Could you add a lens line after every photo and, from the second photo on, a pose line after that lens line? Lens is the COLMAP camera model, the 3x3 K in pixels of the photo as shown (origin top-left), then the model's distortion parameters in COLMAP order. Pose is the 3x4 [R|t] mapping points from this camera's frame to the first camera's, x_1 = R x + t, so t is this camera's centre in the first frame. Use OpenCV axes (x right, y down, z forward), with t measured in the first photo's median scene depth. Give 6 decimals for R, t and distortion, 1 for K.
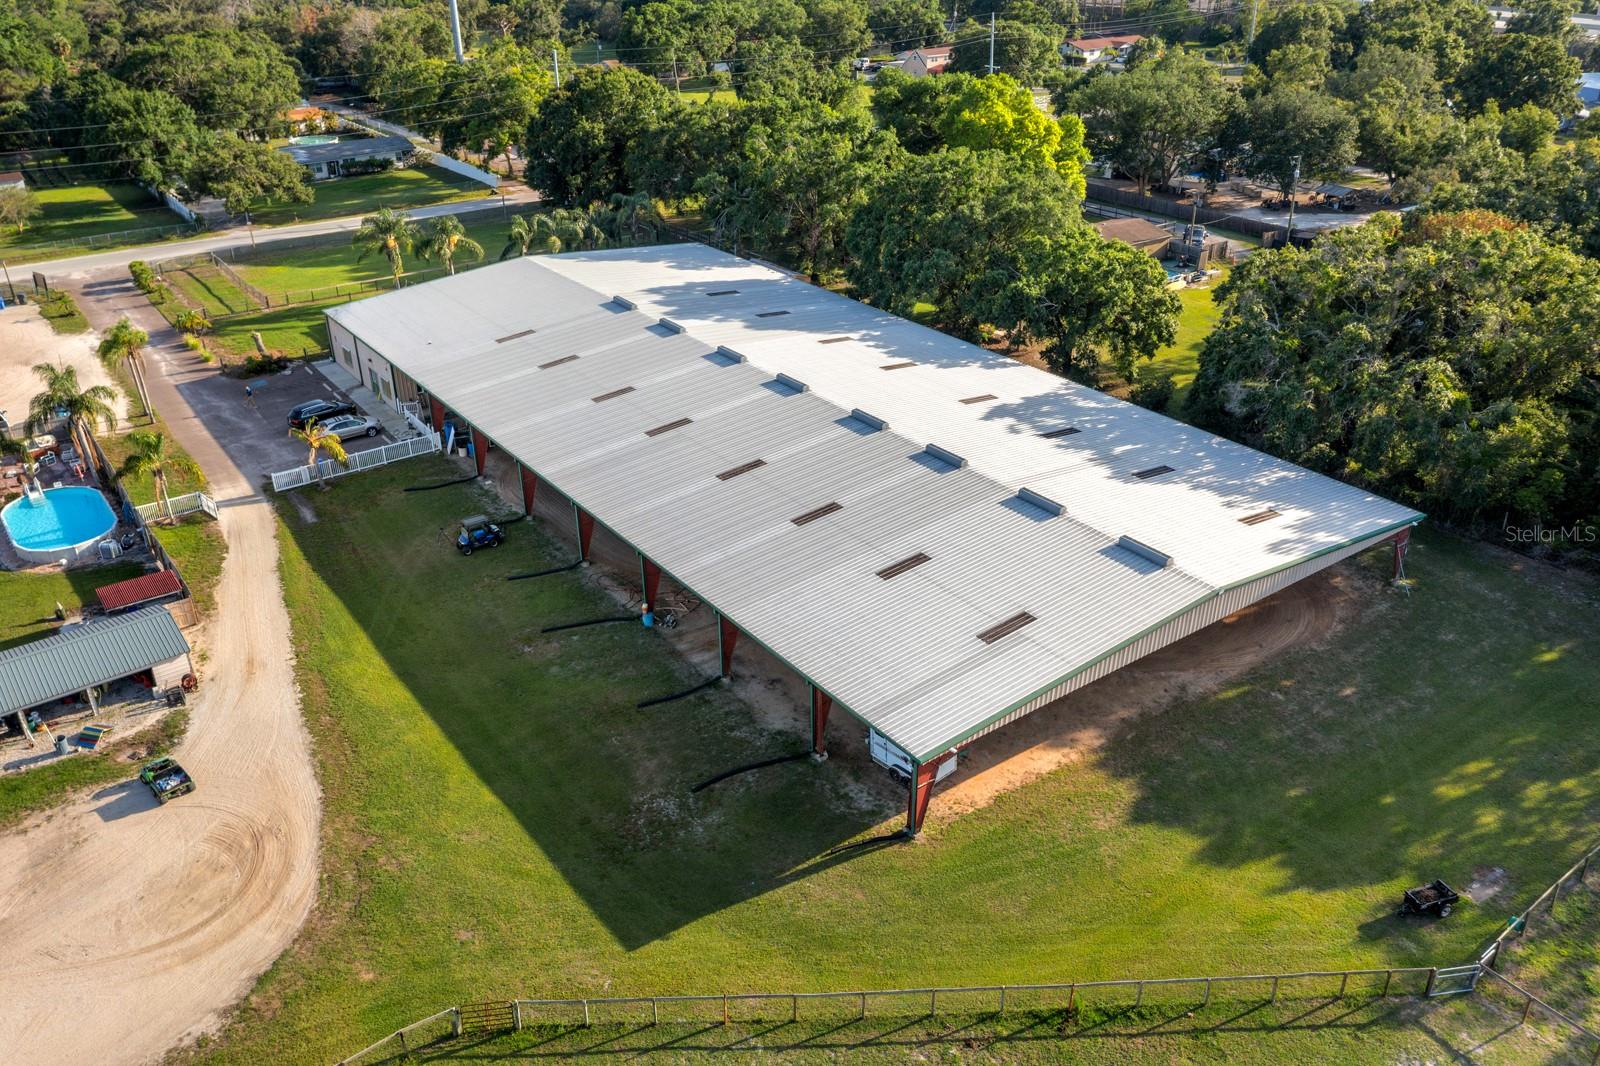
lens RADIAL K [[1290.1, 0, 805.6], [0, 1290.1, 535.2], [0, 0, 1]] dist [-0.010993, 0.001782]
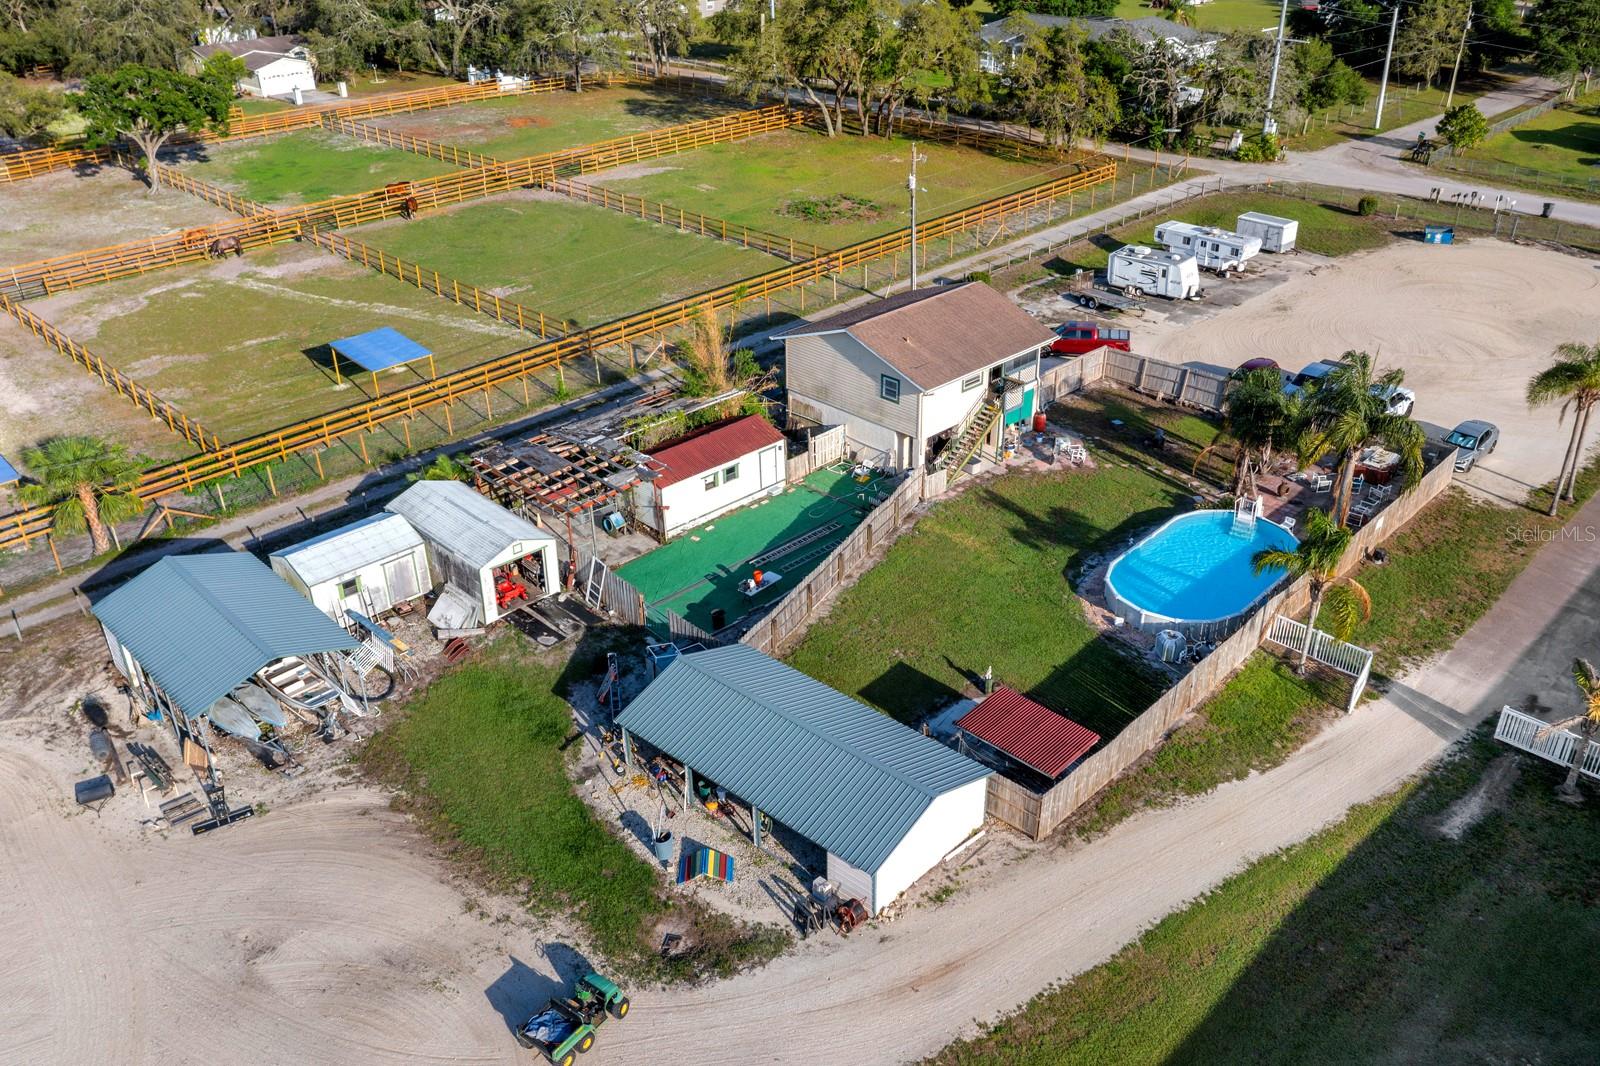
lens RADIAL K [[1290.1, 0, 805.6], [0, 1290.1, 535.2], [0, 0, 1]] dist [-0.010993, 0.001782]
pose [[0.168914, 0.485074, -0.858004, -0.077167], [-0.438026, 0.816769, 0.375528, -0.230300], [0.882950, 0.312396, 0.350439, 0.744264]]
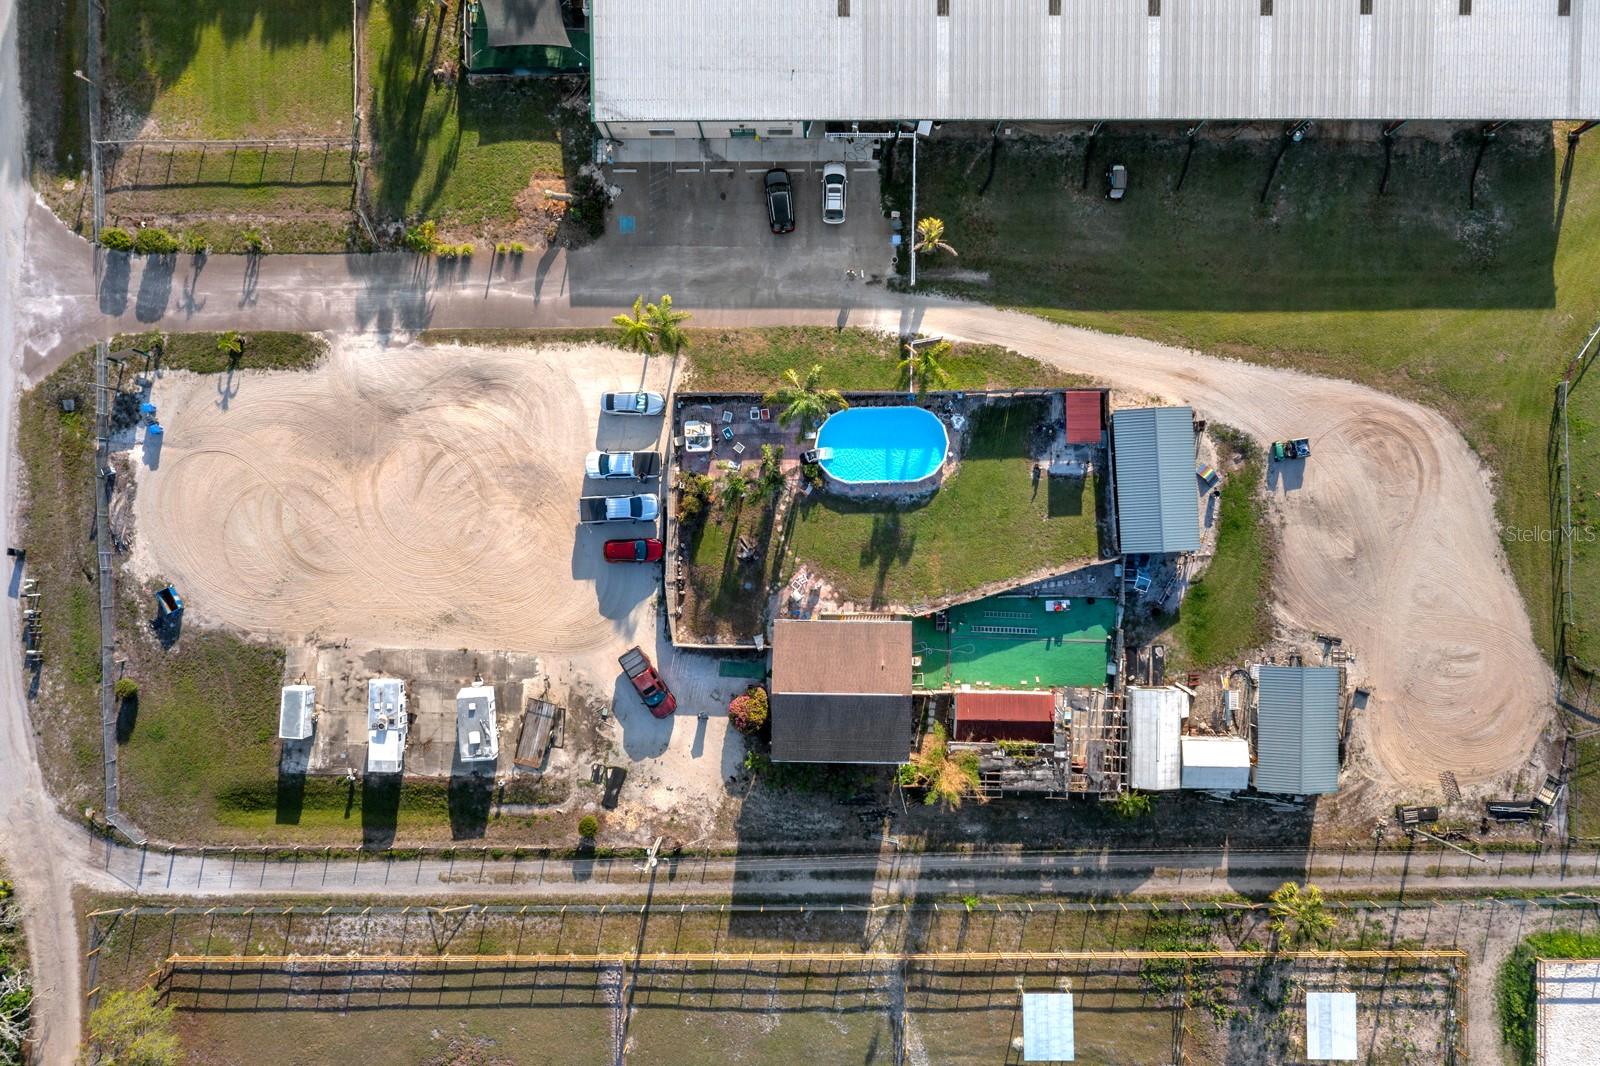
lens RADIAL K [[1290.1, 0, 805.6], [0, 1290.1, 535.2], [0, 0, 1]] dist [-0.010993, 0.001782]
pose [[0.582458, -0.812351, 0.028782, -0.922215], [0.367077, 0.294457, 0.882355, -1.389830], [-0.725257, -0.503369, 0.469704, 0.549228]]
